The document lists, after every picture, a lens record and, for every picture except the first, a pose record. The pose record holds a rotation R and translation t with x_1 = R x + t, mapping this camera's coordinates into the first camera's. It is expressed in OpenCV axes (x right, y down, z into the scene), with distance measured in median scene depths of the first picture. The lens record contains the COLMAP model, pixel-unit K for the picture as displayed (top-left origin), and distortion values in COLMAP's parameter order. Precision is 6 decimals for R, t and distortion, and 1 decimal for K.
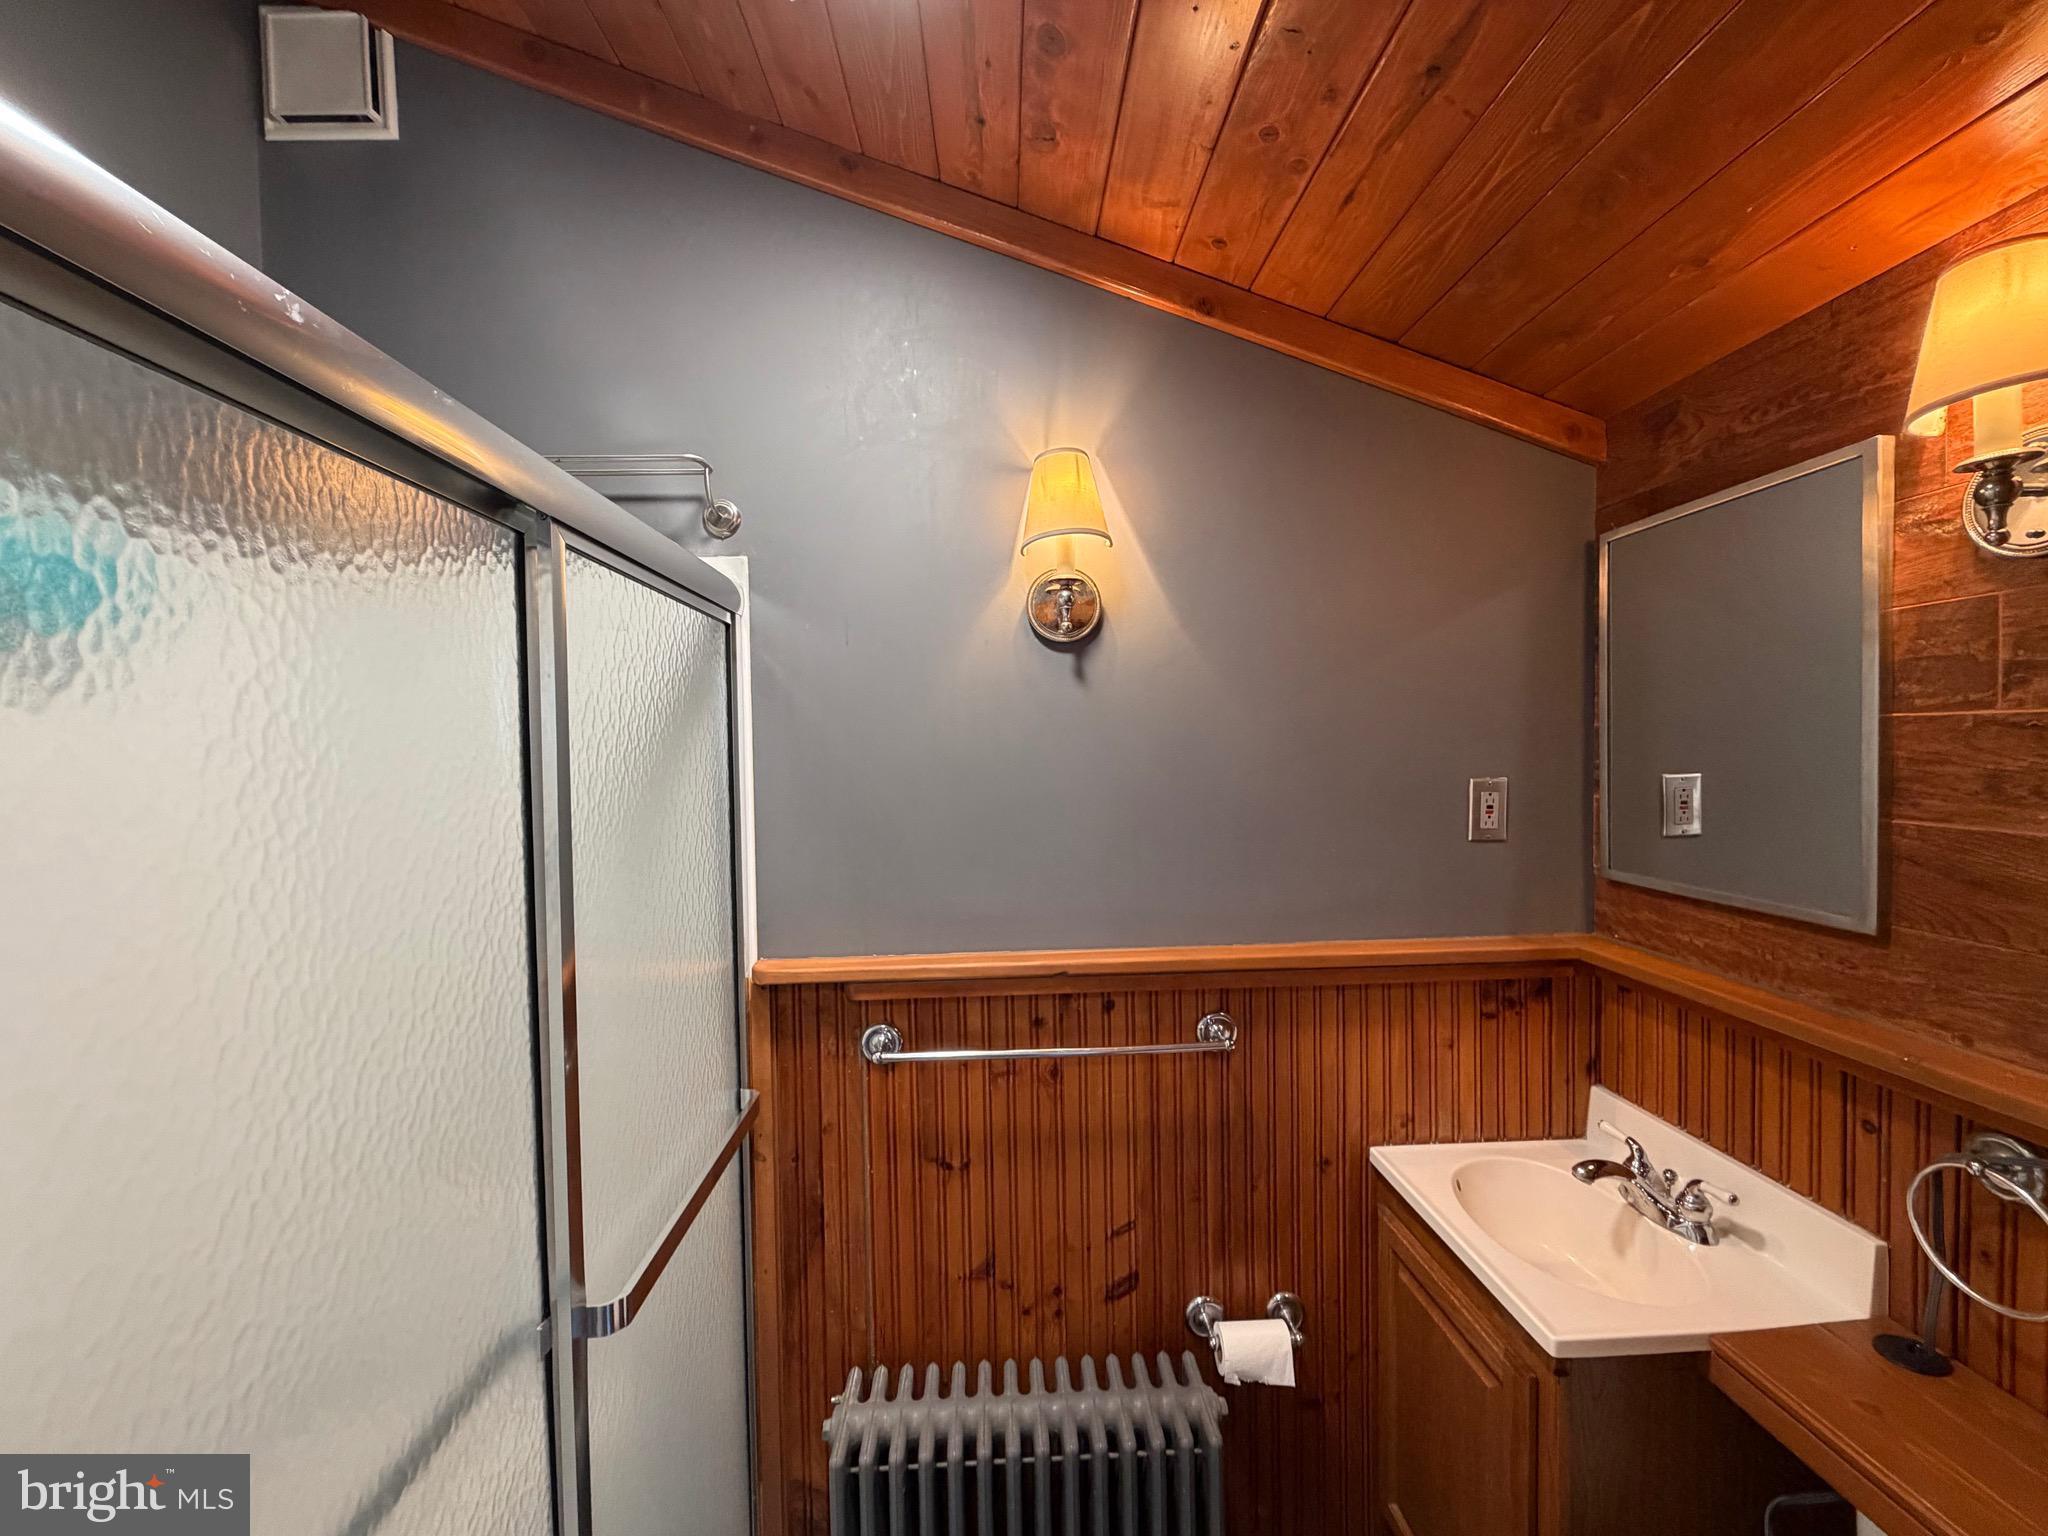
lens RADIAL K [[814.5, 0, 1029.7], [0, 814.5, 765.0], [0, 0, 1]] dist [-0.000260, -0.000108]
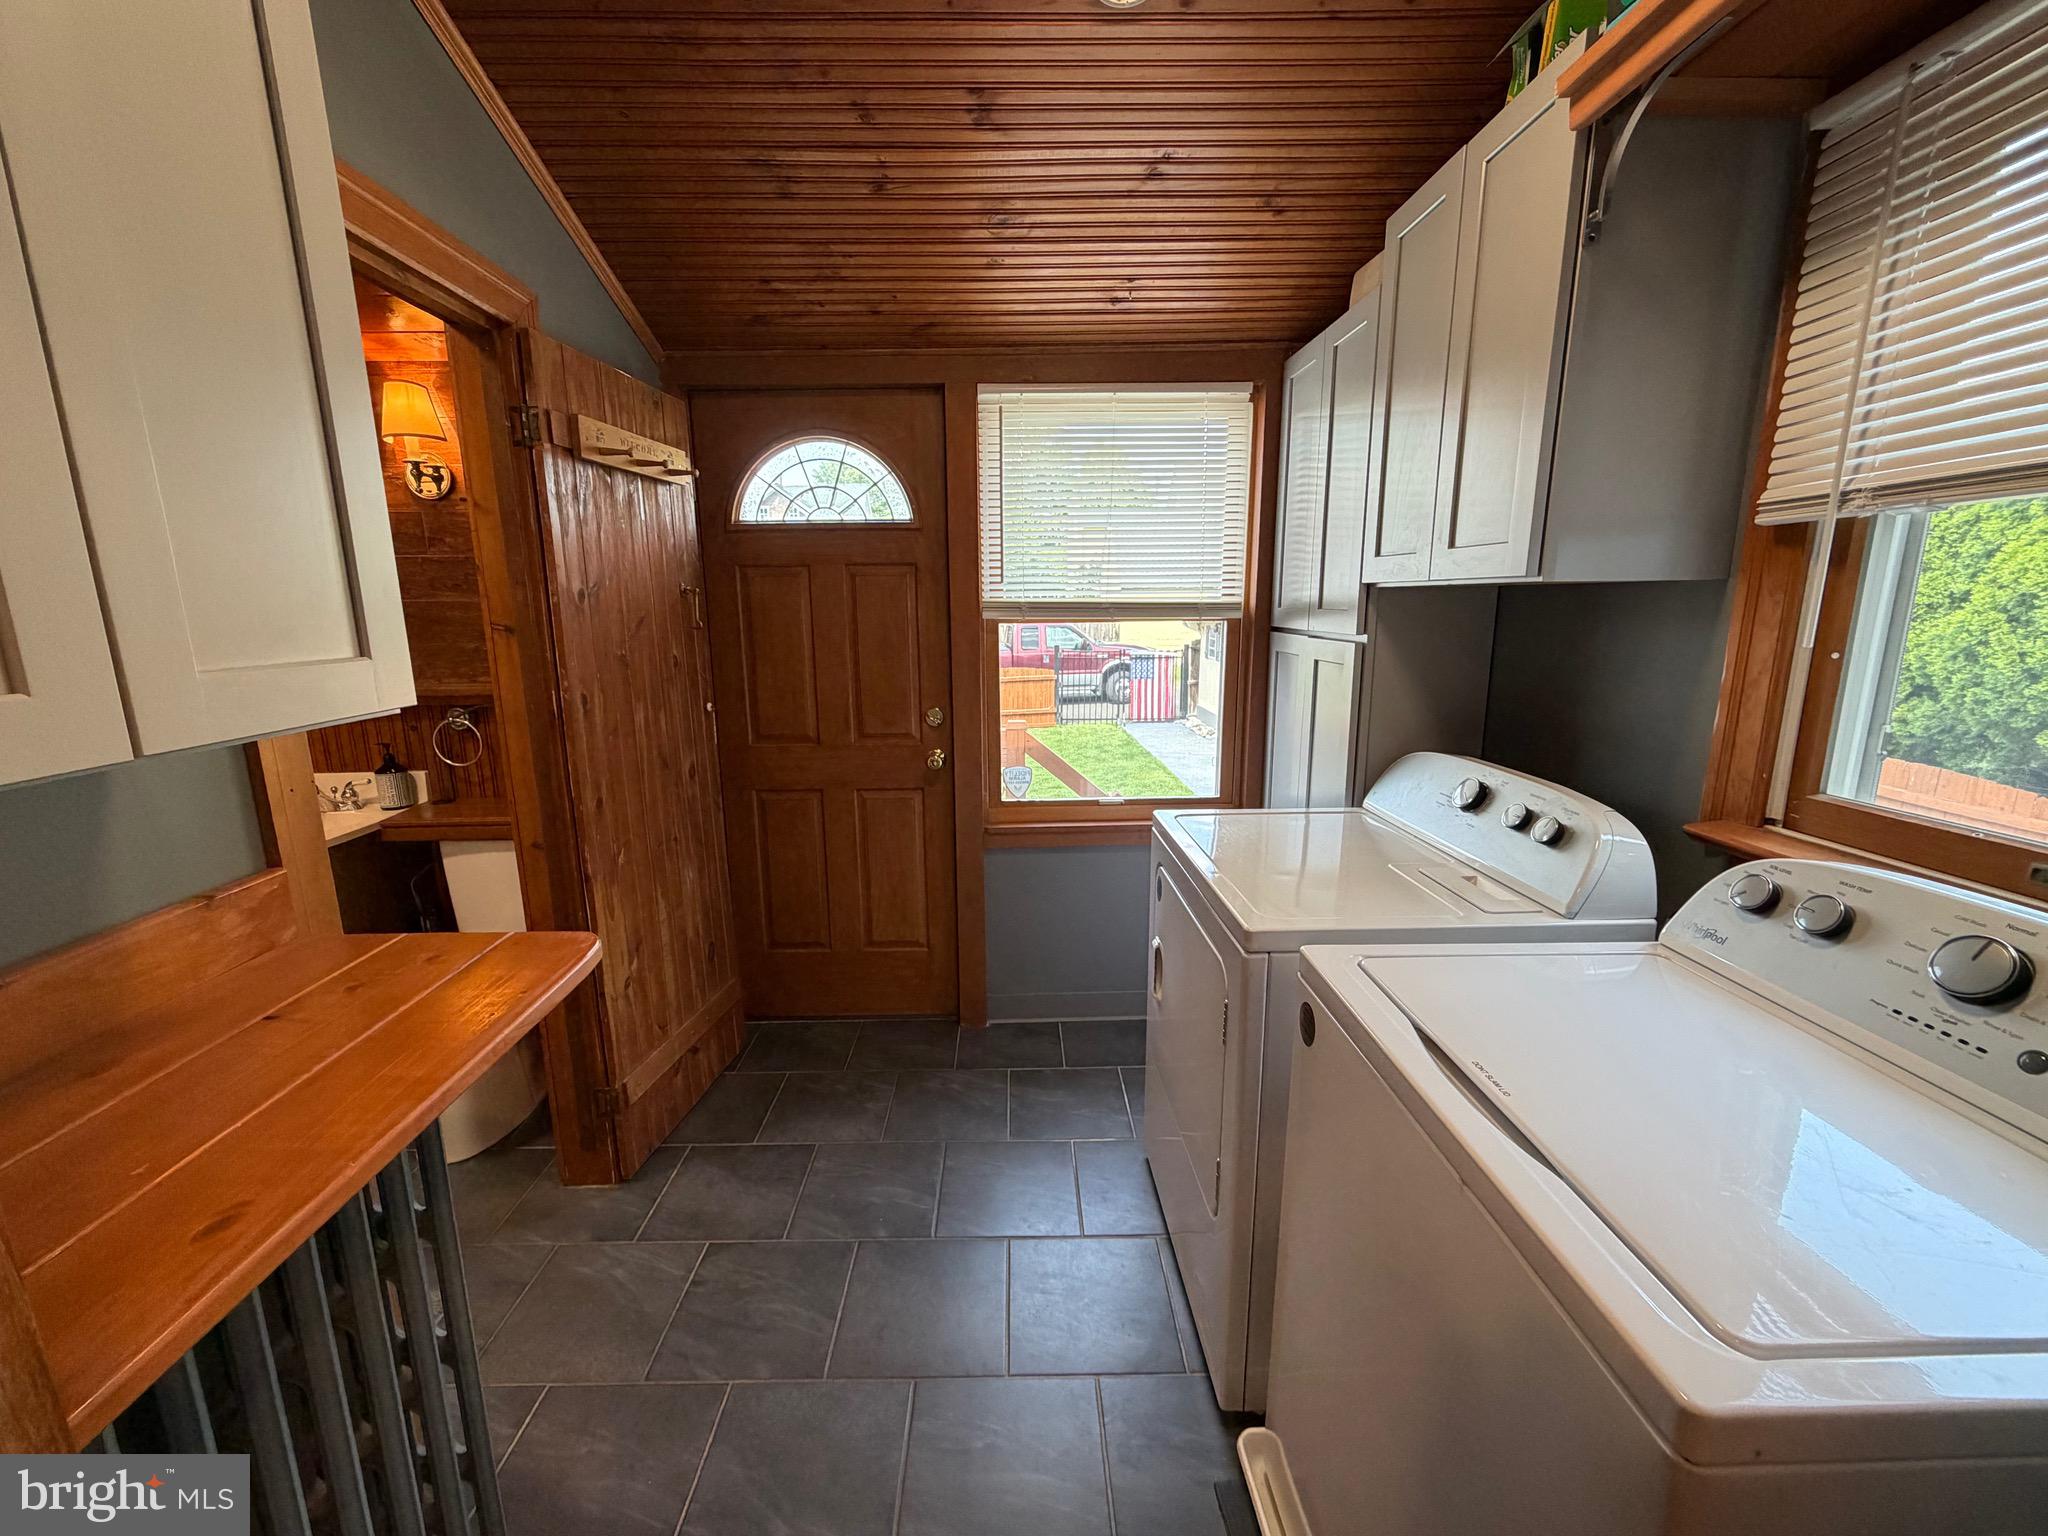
lens RADIAL K [[814.5, 0, 1013.9], [0, 814.5, 764.6], [0, 0, 1]] dist [-0.000260, -0.000108]
pose [[0.028310, -0.183287, 0.982652, -1.059295], [0.038739, 0.982508, 0.182144, 0.135830], [-0.998848, 0.032911, 0.034915, -0.699447]]
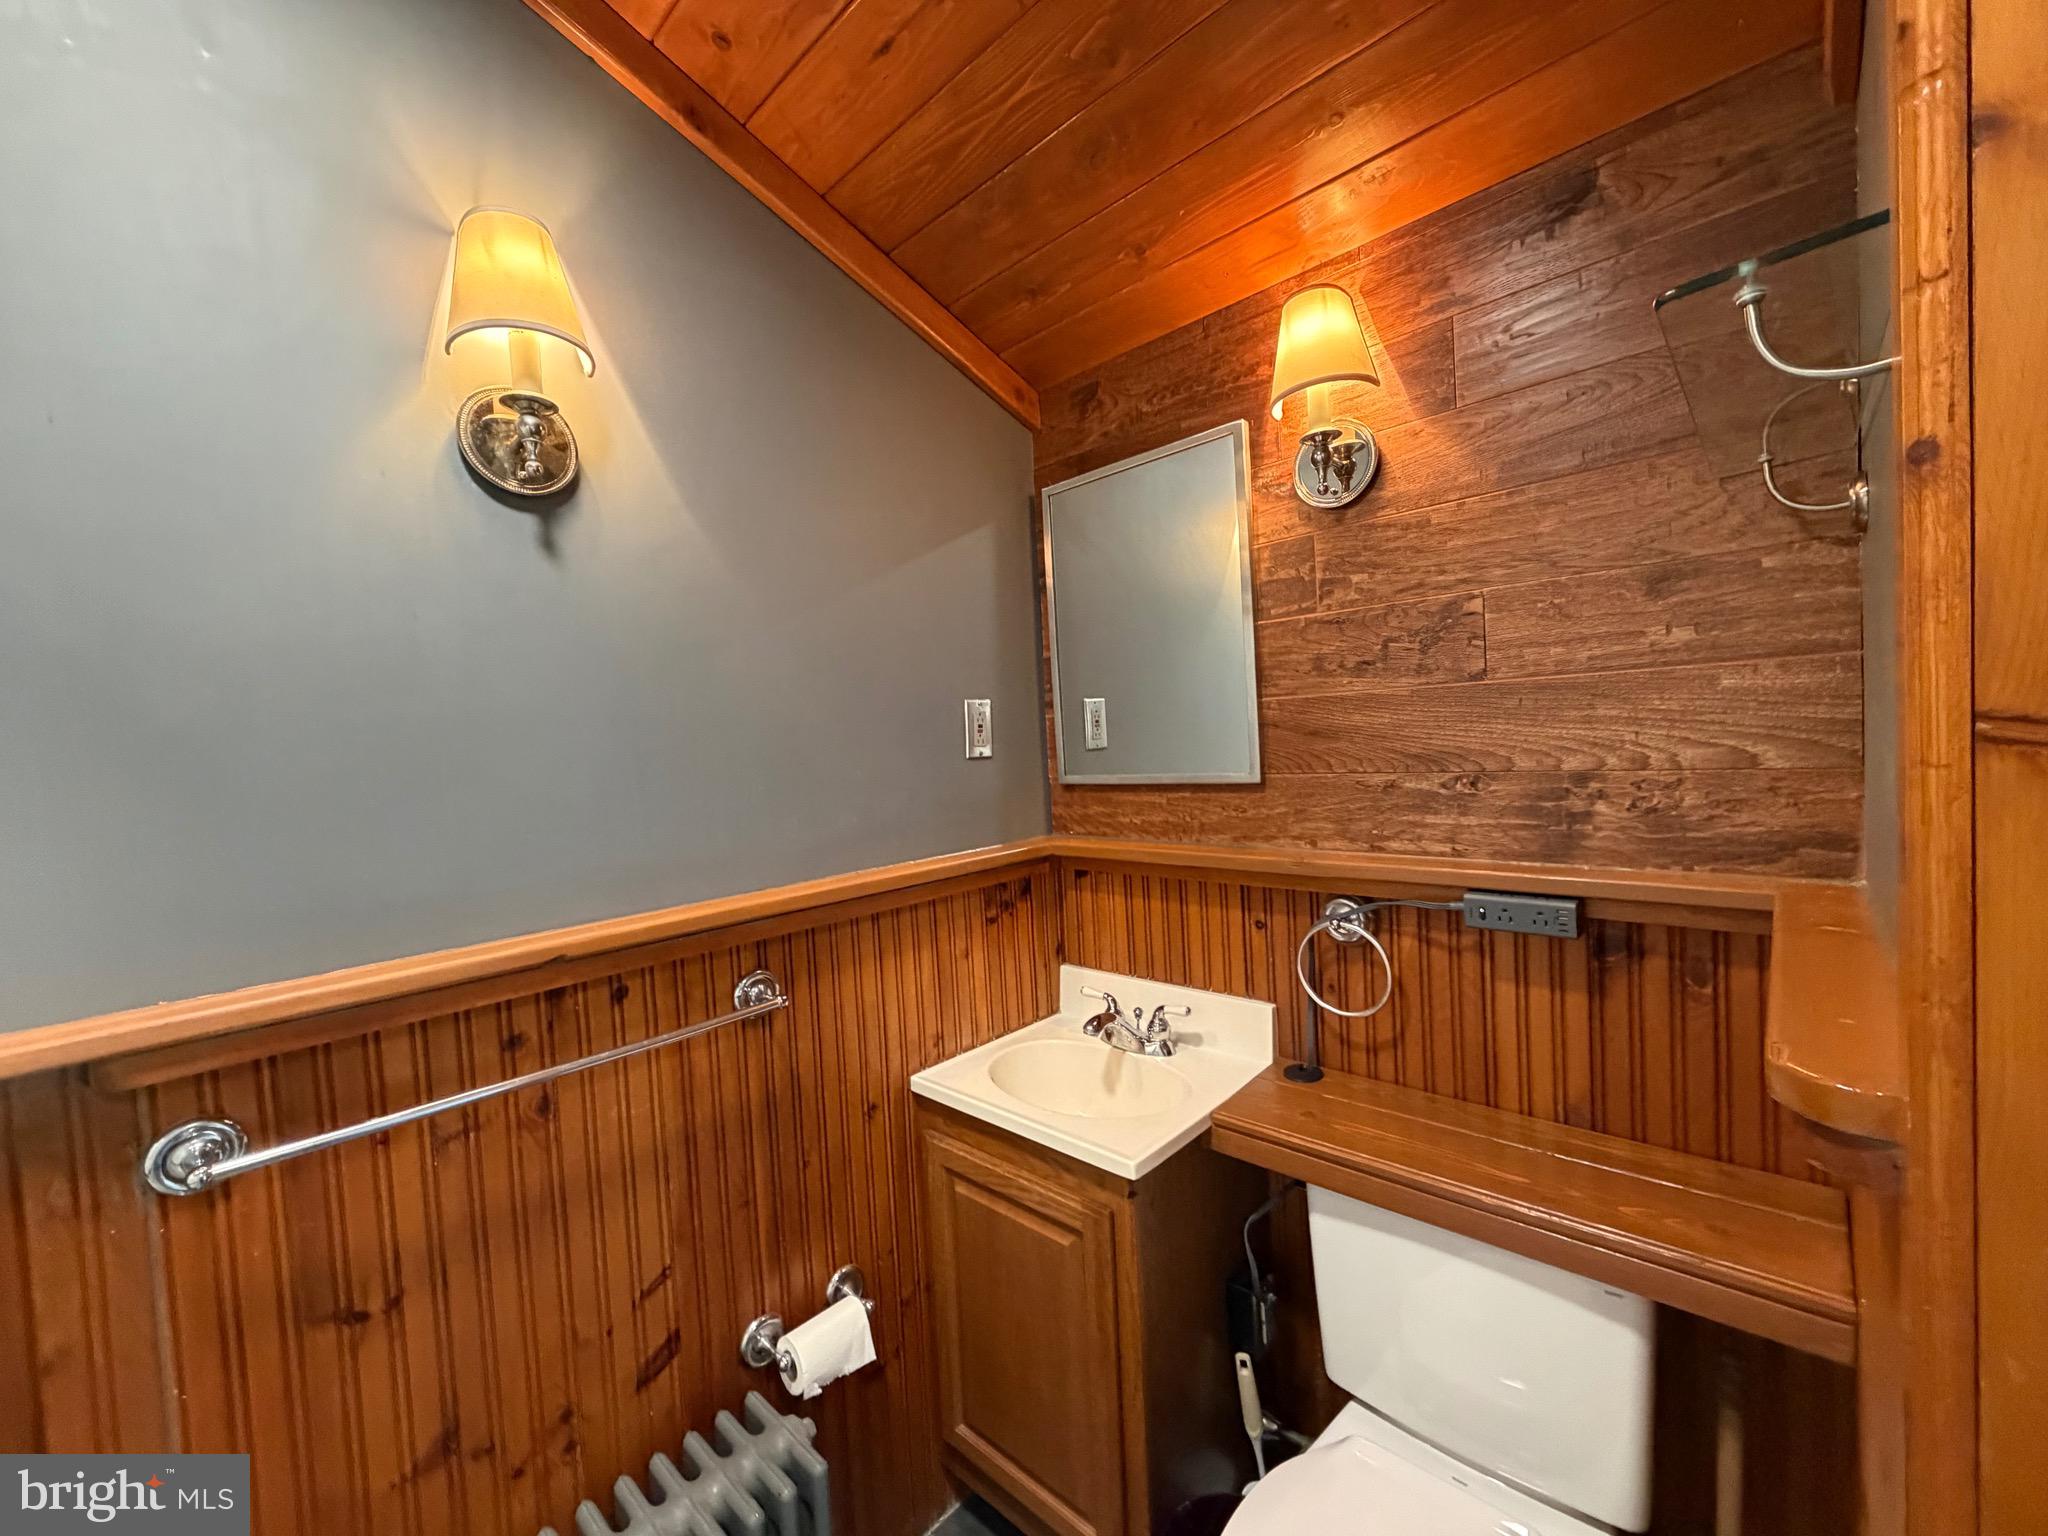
lens RADIAL K [[814.5, 0, 1023.6], [0, 814.5, 764.1], [0, 0, 1]] dist [-0.000260, -0.000108]
pose [[0.722113, -0.045895, 0.690251, -0.150923], [0.060893, 0.998141, 0.002662, 0.113642], [-0.689090, 0.040109, 0.723565, 0.209916]]
